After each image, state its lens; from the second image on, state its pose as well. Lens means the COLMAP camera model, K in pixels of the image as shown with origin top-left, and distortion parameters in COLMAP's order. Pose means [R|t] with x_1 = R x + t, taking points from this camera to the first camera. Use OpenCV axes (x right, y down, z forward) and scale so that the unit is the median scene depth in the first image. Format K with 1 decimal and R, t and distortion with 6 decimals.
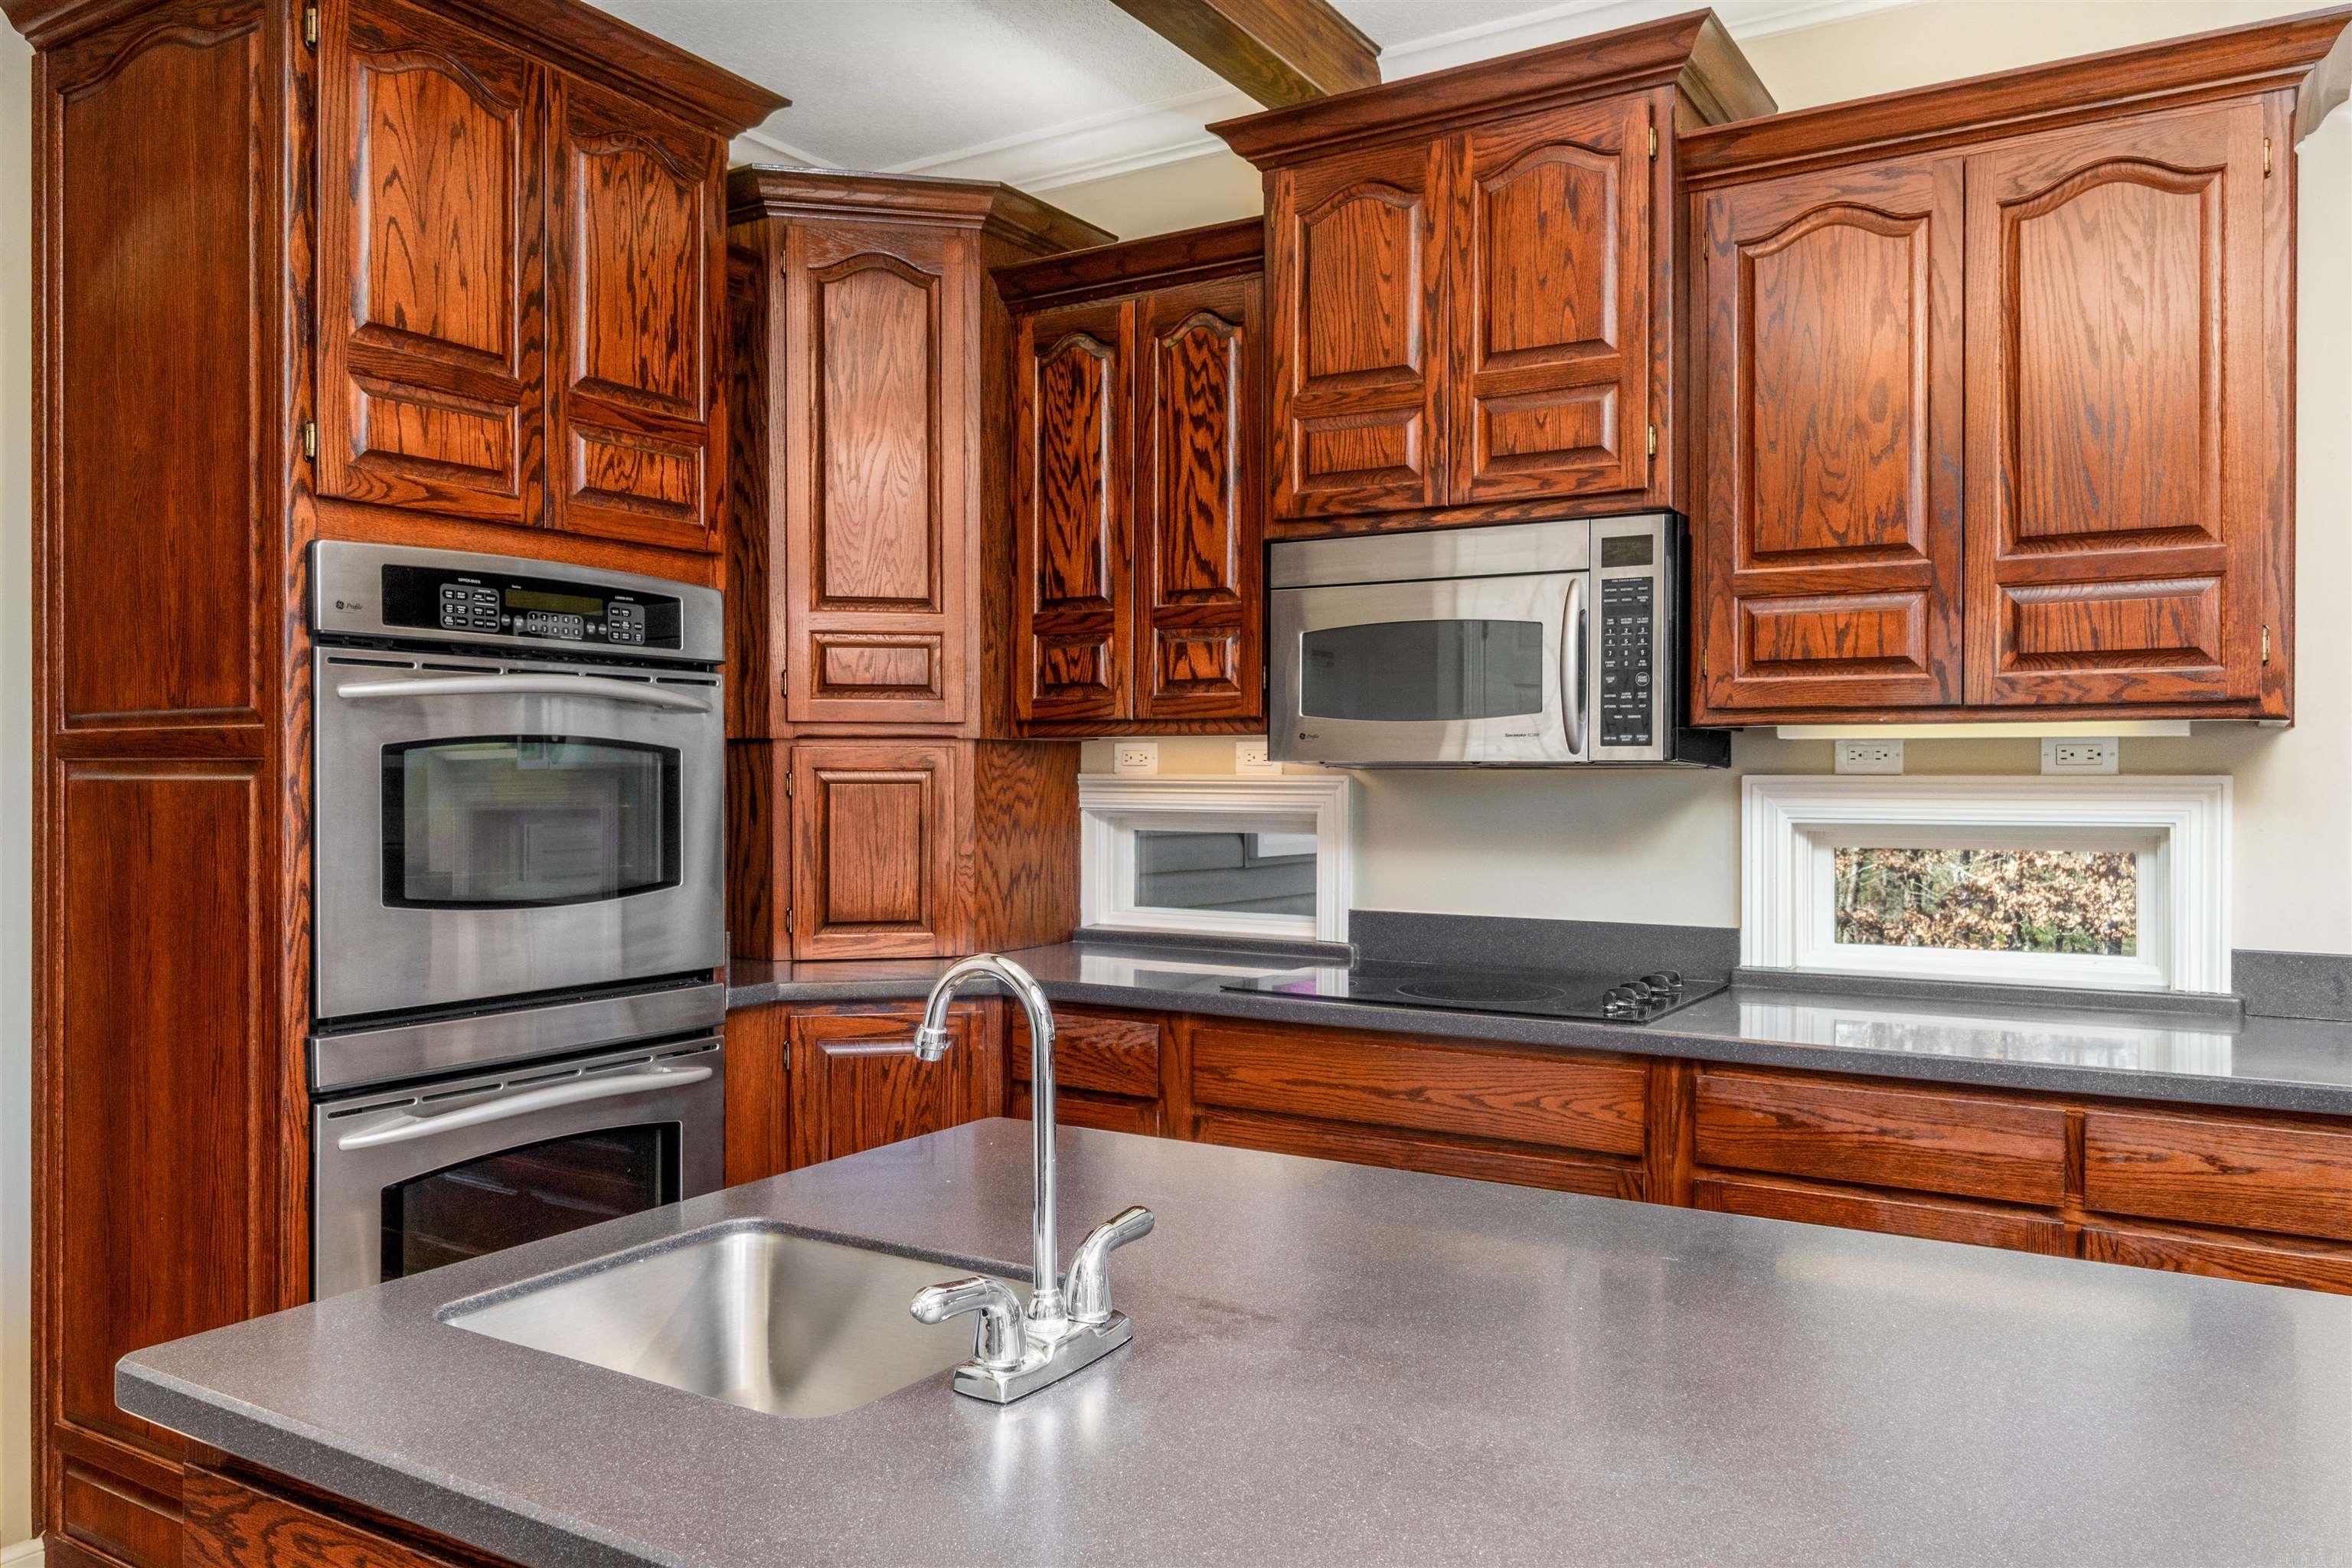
lens RADIAL K [[1703.0, 0, 1173.5], [0, 1703.0, 781.4], [0, 0, 1]] dist [-0.003220, -0.002076]
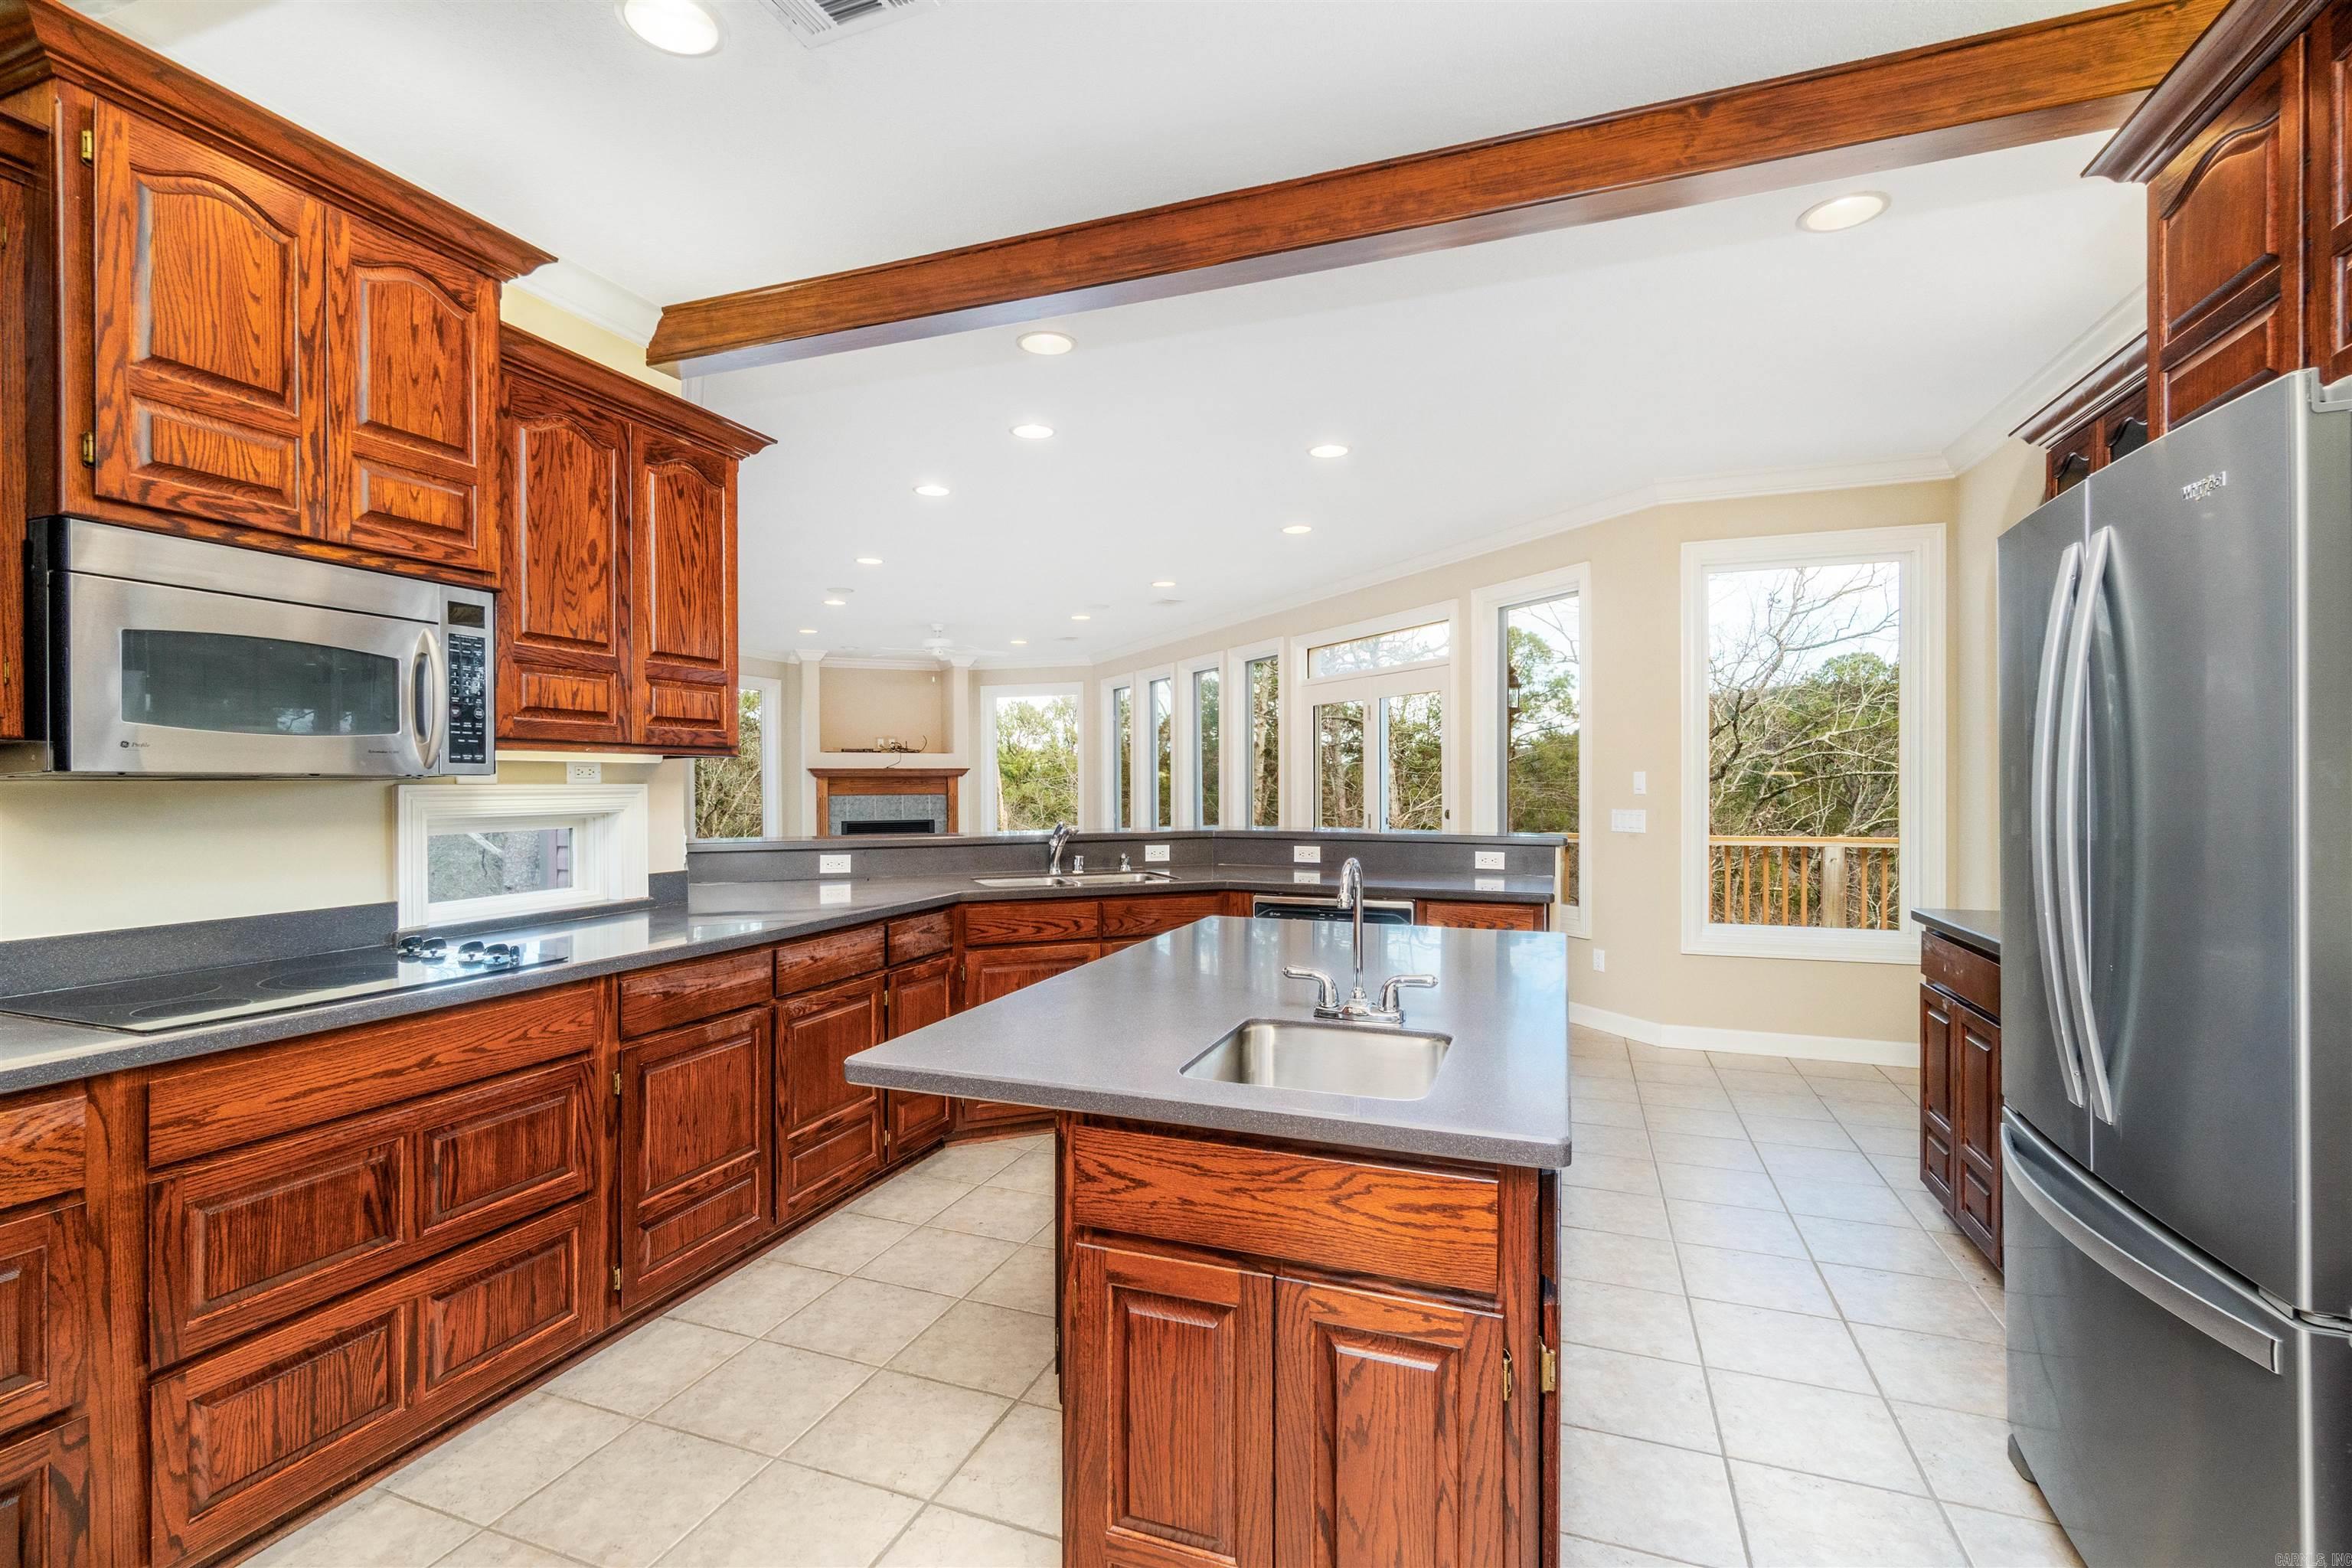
lens RADIAL K [[1054.3, 0, 1164.6], [0, 1054.3, 780.4], [0, 0, 1]] dist [-0.001020, 0.001779]
pose [[-0.186627, -0.000264, 0.982431, -0.627834], [0.006193, 0.999980, 0.001445, -0.005280], [-0.982411, 0.006354, -0.186622, 0.617379]]
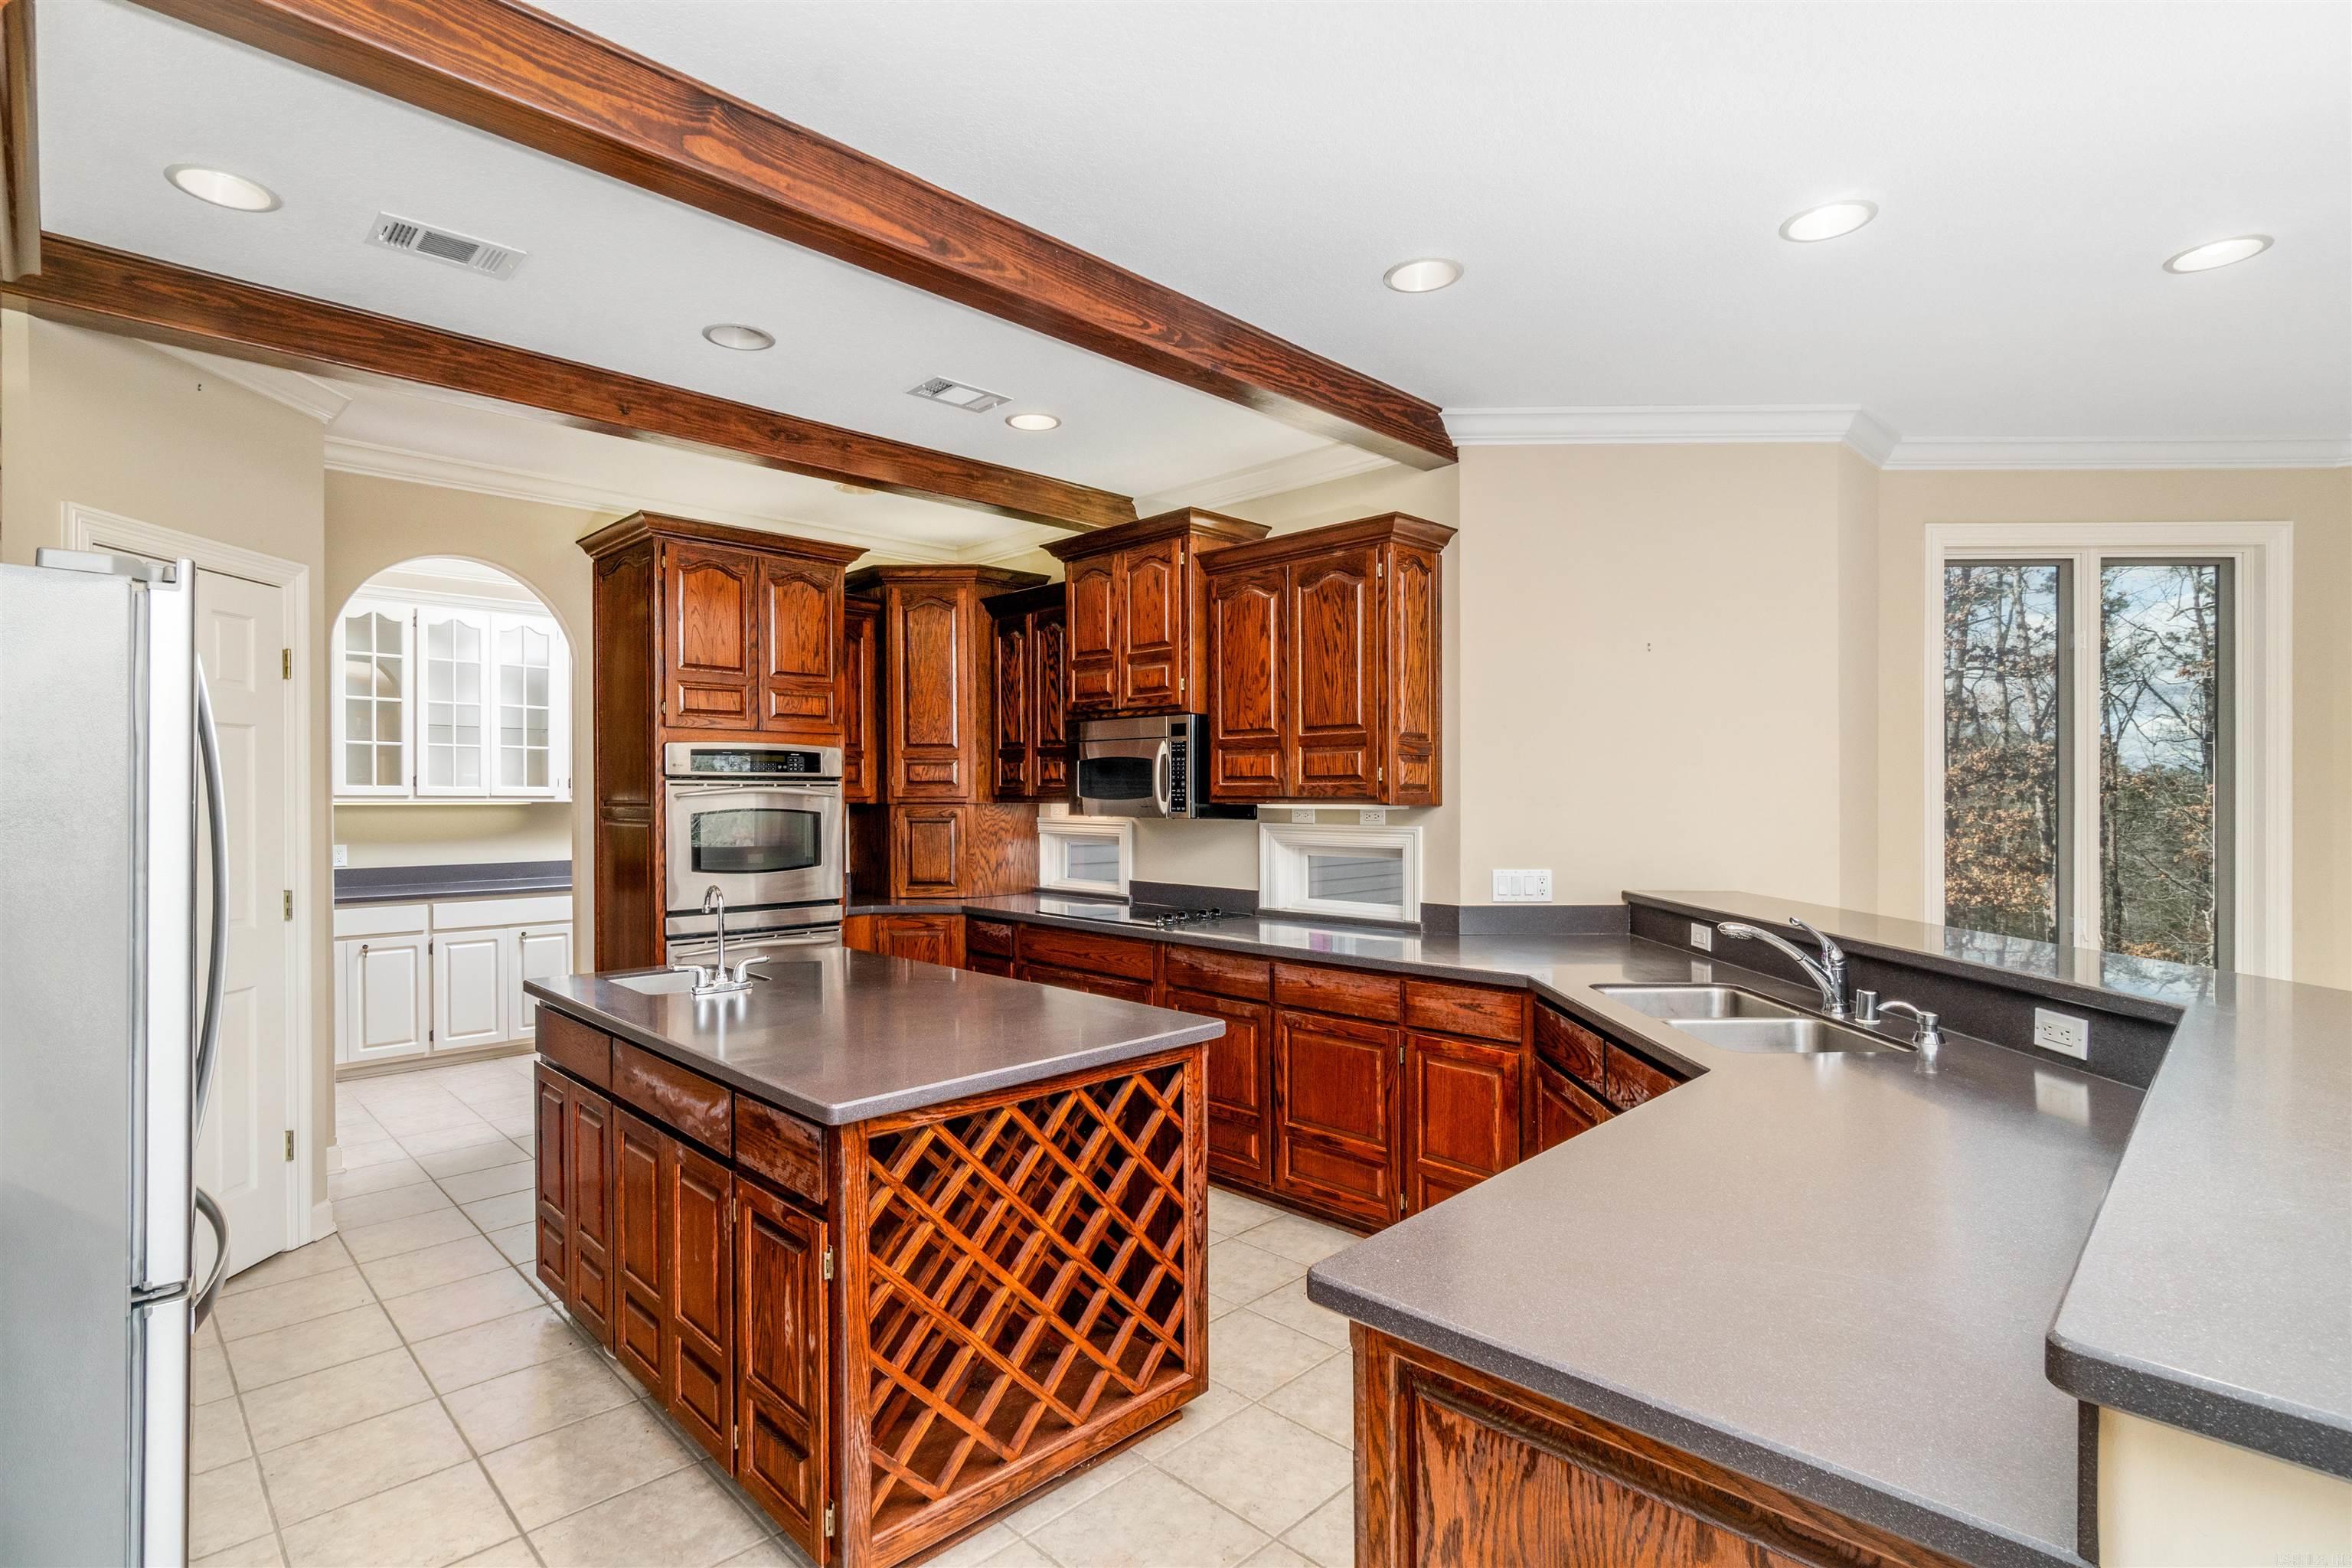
lens RADIAL K [[1106.8, 0, 1185.7], [0, 1106.8, 798.0], [0, 0, 1]] dist [-0.000978, -0.000041]
pose [[0.974600, -0.000131, -0.223953, 0.615218], [0.000089, 1.000000, -0.000196, -0.039725], [0.223953, 0.000171, 0.974600, -0.493151]]
